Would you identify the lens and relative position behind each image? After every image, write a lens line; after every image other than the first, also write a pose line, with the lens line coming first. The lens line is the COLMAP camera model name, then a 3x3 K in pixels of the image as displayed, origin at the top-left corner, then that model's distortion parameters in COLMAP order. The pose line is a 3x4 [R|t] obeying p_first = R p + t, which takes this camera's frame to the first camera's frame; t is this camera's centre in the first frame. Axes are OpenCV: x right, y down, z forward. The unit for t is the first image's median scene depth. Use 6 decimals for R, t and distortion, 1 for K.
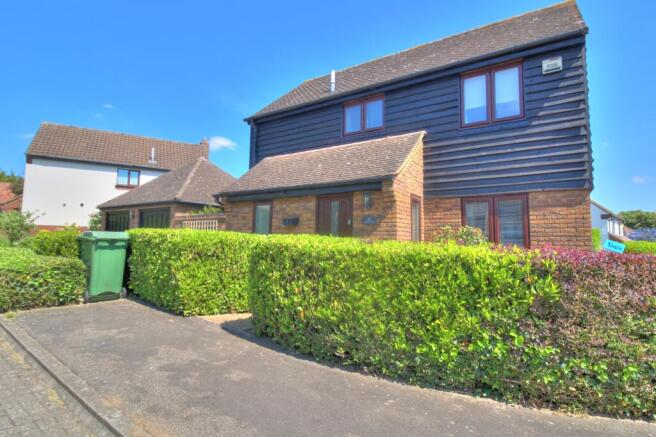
lens RADIAL K [[316.8, 0, 341.4], [0, 316.8, 219.1], [0, 0, 1]] dist [-0.000710, -0.011399]
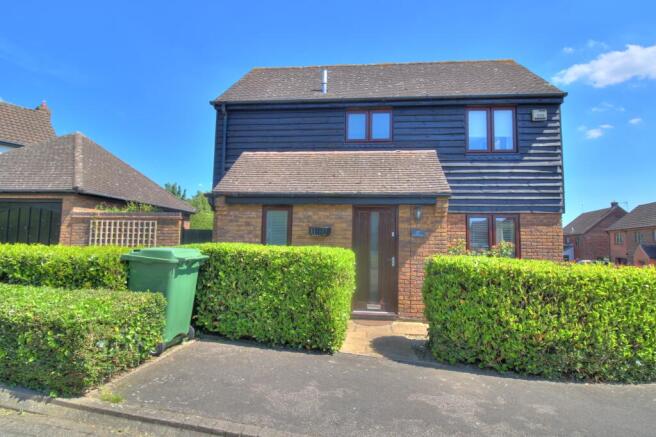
lens RADIAL K [[316.8, 0, 341.4], [0, 316.8, 219.1], [0, 0, 1]] dist [-0.000710, -0.011399]
pose [[0.905028, 0.035780, 0.423845, -0.578038], [-0.038154, 0.999268, -0.002888, -0.030549], [-0.423638, -0.013558, 0.905730, 0.167675]]
